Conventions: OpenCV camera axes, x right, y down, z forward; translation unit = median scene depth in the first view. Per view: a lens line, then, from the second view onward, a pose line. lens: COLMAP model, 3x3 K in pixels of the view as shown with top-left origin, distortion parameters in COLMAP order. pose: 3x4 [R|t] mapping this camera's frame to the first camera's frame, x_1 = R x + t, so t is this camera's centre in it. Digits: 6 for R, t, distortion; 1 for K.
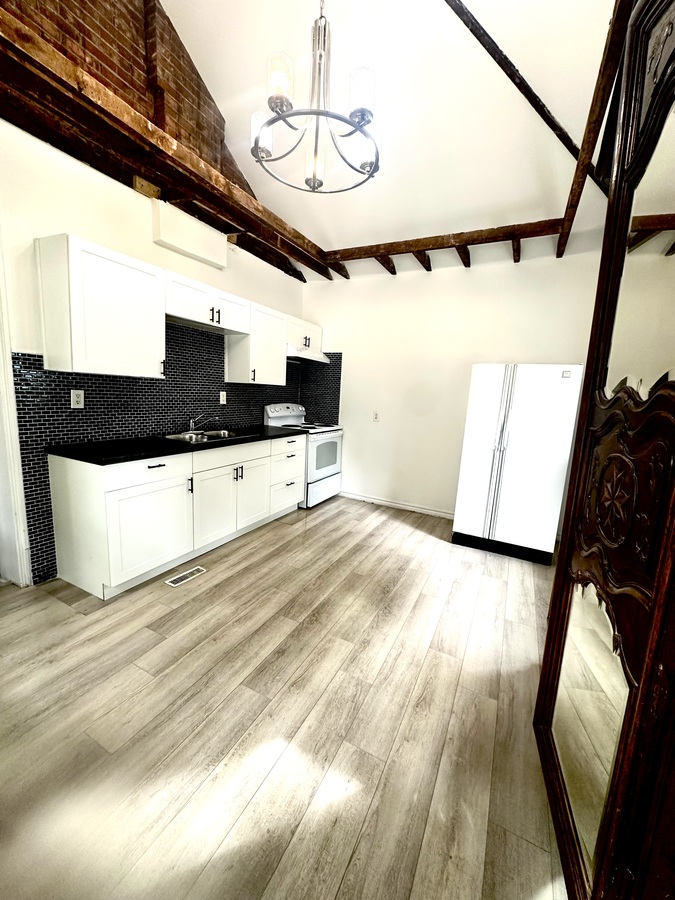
lens RADIAL K [[358.1, 0, 339.6], [0, 358.1, 450.8], [0, 0, 1]] dist [-0.002615, 0.000072]
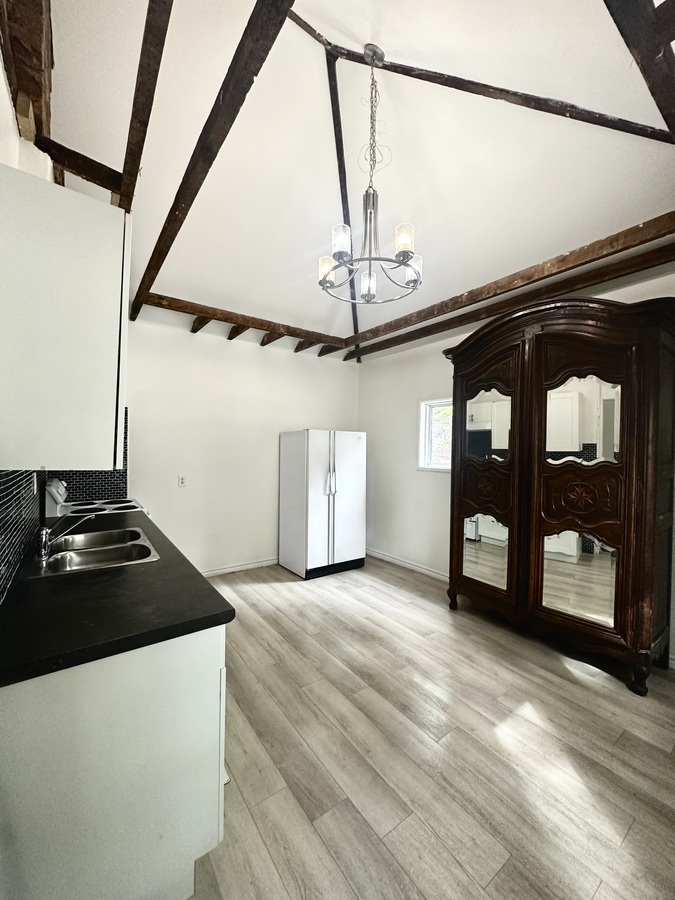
lens RADIAL K [[358.1, 0, 339.6], [0, 358.1, 450.8], [0, 0, 1]] dist [-0.002615, 0.000072]
pose [[0.448948, -0.053283, 0.891968, -0.873910], [0.155020, 0.987728, -0.019022, -0.158907], [-0.880008, 0.146813, 0.451698, 0.423819]]
